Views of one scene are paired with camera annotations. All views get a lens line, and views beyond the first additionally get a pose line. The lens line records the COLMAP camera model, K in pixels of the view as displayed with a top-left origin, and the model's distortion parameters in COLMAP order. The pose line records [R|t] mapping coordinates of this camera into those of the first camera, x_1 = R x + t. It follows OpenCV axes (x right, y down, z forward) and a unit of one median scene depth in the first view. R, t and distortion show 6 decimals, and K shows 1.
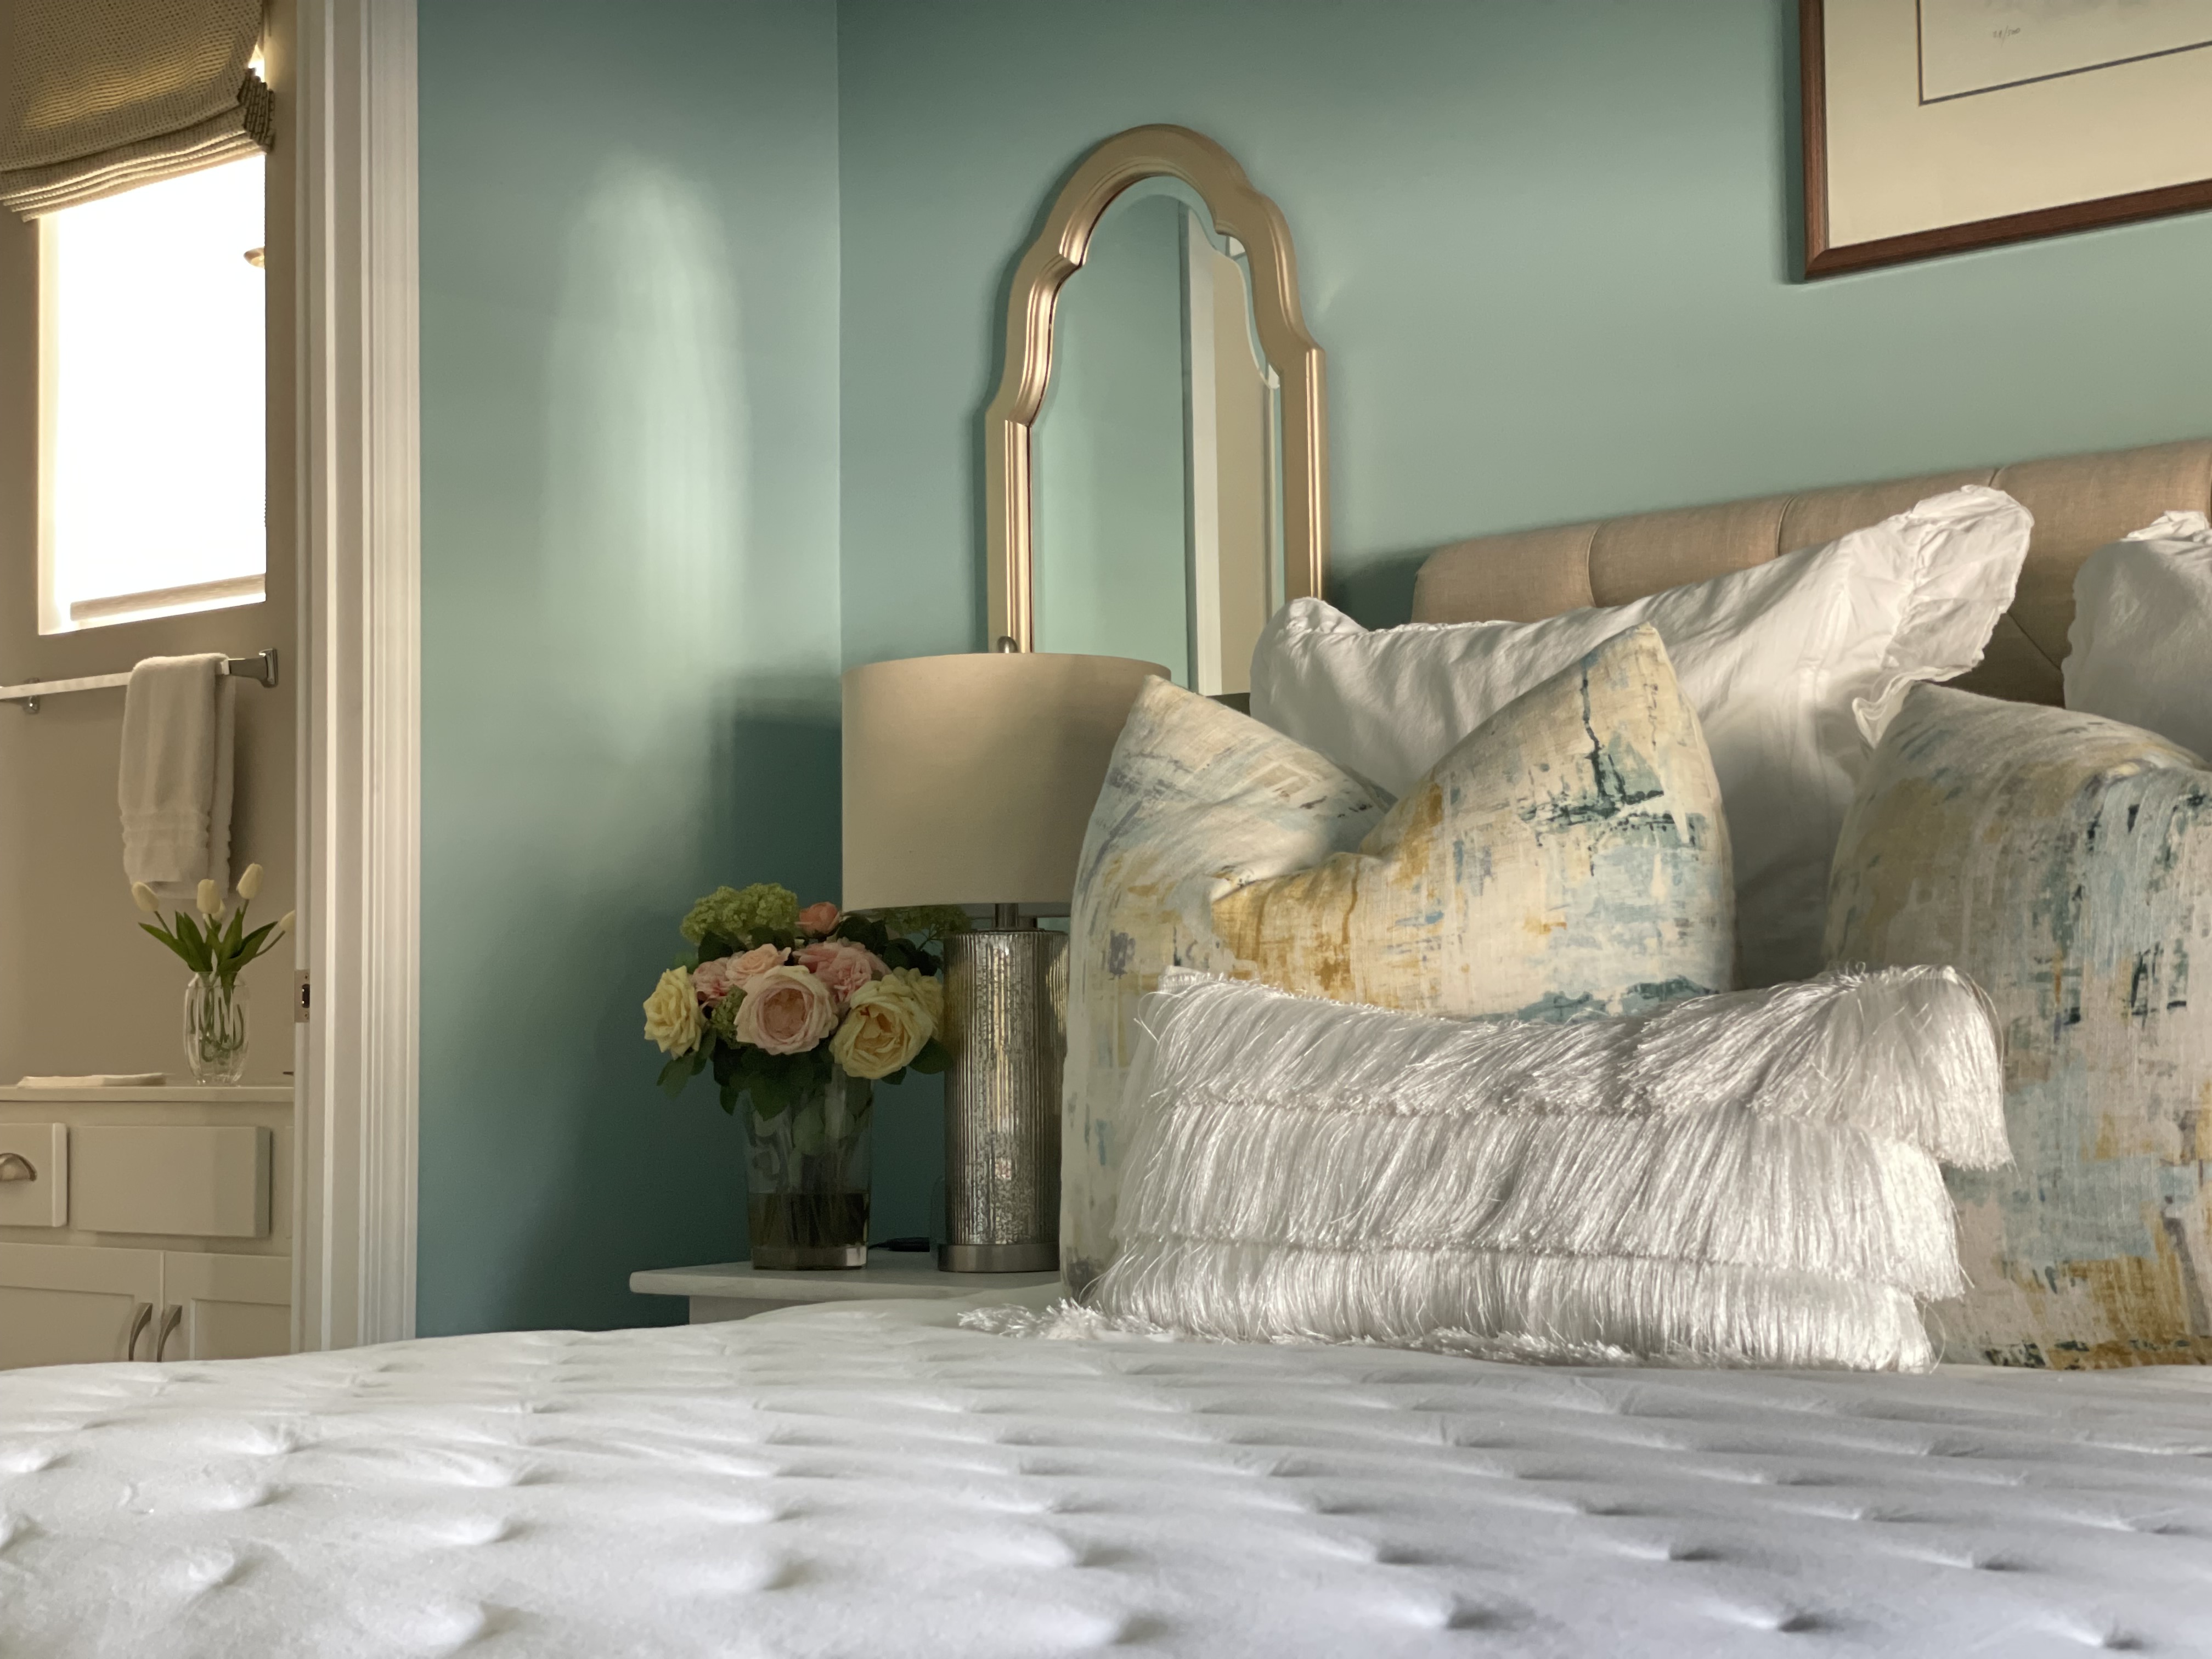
lens RADIAL K [[3333.6, 0, 1101.2], [0, 3333.6, 828.0], [0, 0, 1]] dist [0.106390, 0.000000]
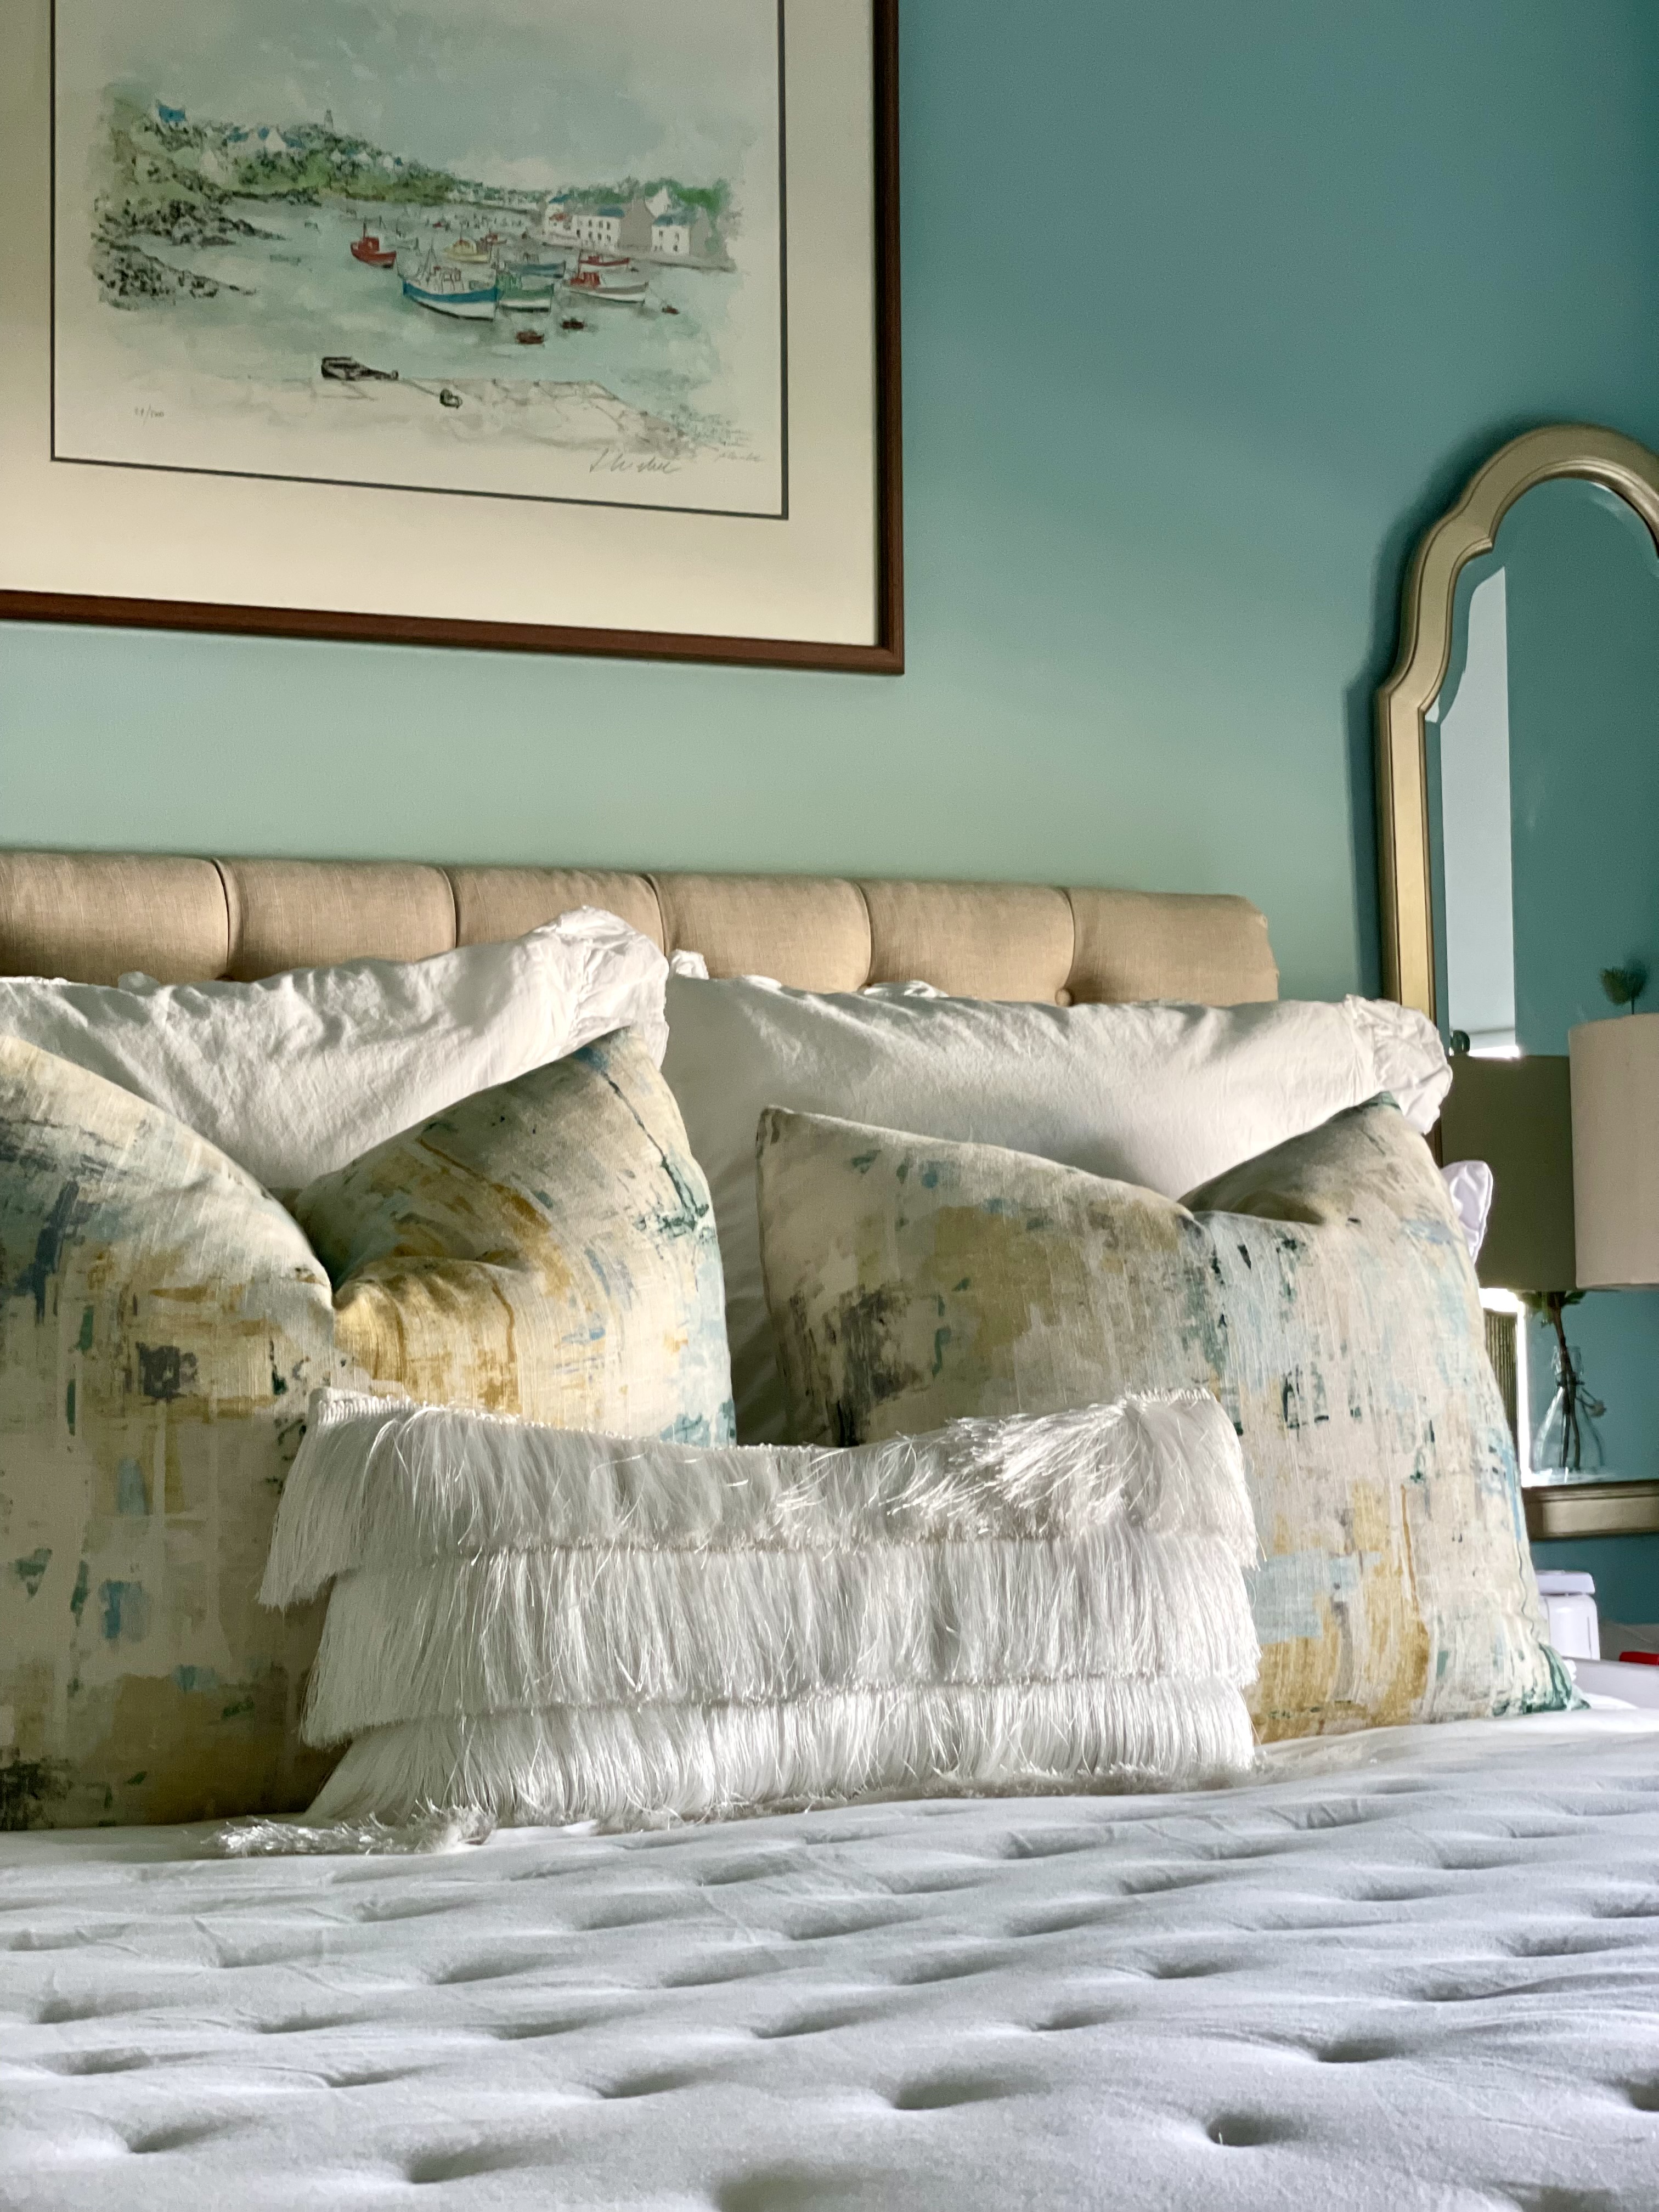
lens RADIAL K [[3333.6, 0, 825.4], [0, 3333.6, 1107.5], [0, 0, 1]] dist [0.106390, 0.000000]
pose [[0.494458, 0.061793, 0.867002, -0.741023], [-0.041818, 0.998006, -0.047281, 0.006023], [-0.868195, -0.012878, 0.496056, 0.540250]]
